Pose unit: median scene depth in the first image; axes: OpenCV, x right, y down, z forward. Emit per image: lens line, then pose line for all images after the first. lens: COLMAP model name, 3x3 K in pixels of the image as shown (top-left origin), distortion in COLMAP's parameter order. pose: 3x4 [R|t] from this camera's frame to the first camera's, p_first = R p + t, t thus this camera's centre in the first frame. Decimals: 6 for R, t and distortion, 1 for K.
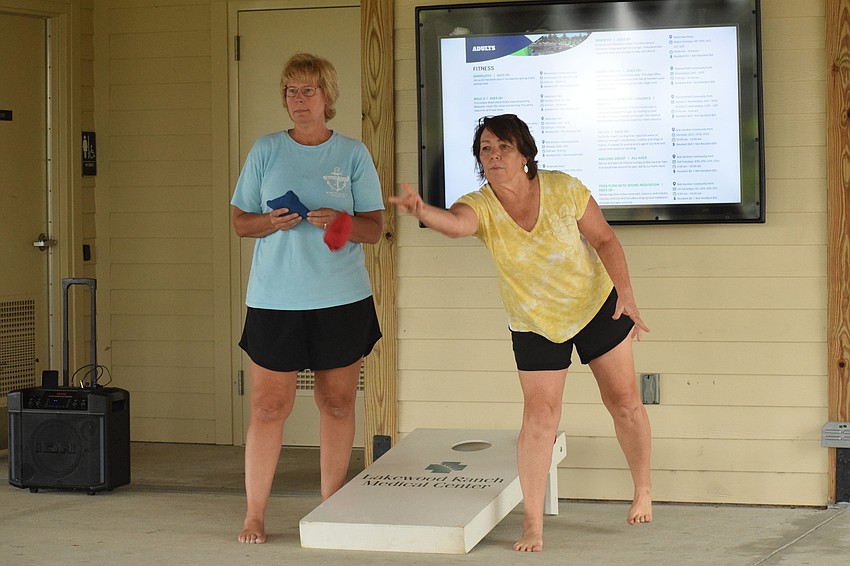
lens RADIAL K [[2572.8, 0, 425.0], [0, 2572.8, 283.0], [0, 0, 1]] dist [-0.208326, 0.025848]
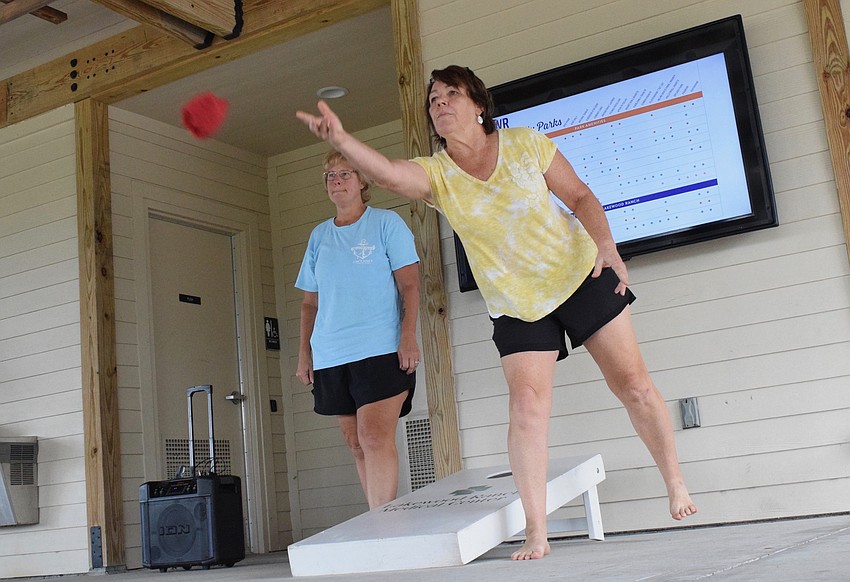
lens RADIAL K [[1163.3, 0, 425.0], [0, 1163.3, 269.6], [0, 0, 1]] dist [-0.071435, 0.028580]
pose [[0.979704, -0.117544, -0.162371, 0.063622], [0.076837, 0.968367, -0.237408, 0.084122], [0.185141, 0.220113, 0.957744, 0.506223]]
